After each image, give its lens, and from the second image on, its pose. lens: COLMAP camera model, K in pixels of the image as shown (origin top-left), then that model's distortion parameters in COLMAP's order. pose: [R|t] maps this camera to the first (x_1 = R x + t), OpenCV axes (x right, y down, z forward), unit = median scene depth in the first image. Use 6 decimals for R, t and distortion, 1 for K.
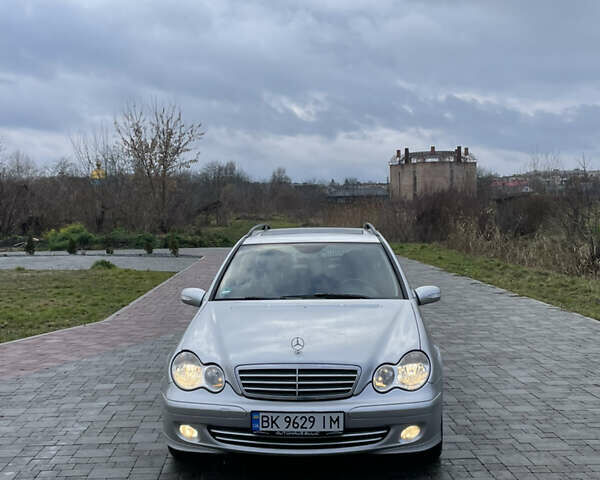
lens RADIAL K [[833.3, 0, 302.7], [0, 833.3, 235.9], [0, 0, 1]] dist [0.051722, 0.000000]
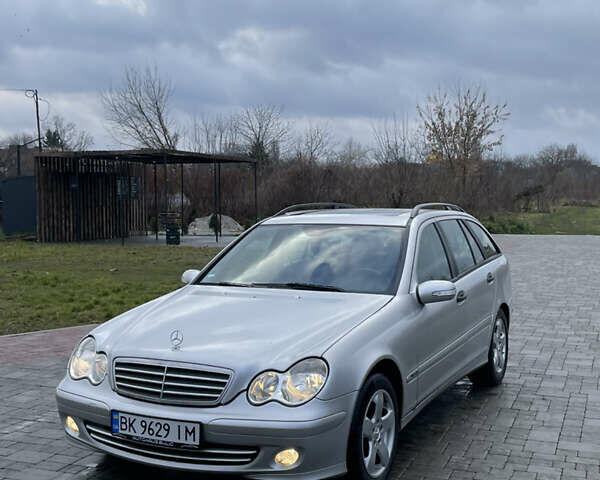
lens RADIAL K [[833.3, 0, 296.7], [0, 833.3, 245.6], [0, 0, 1]] dist [0.051722, 0.000000]
pose [[0.911860, 0.031159, -0.409318, 0.455485], [-0.019567, 0.999281, 0.032479, 0.003747], [0.410035, -0.021607, 0.911814, 0.266802]]
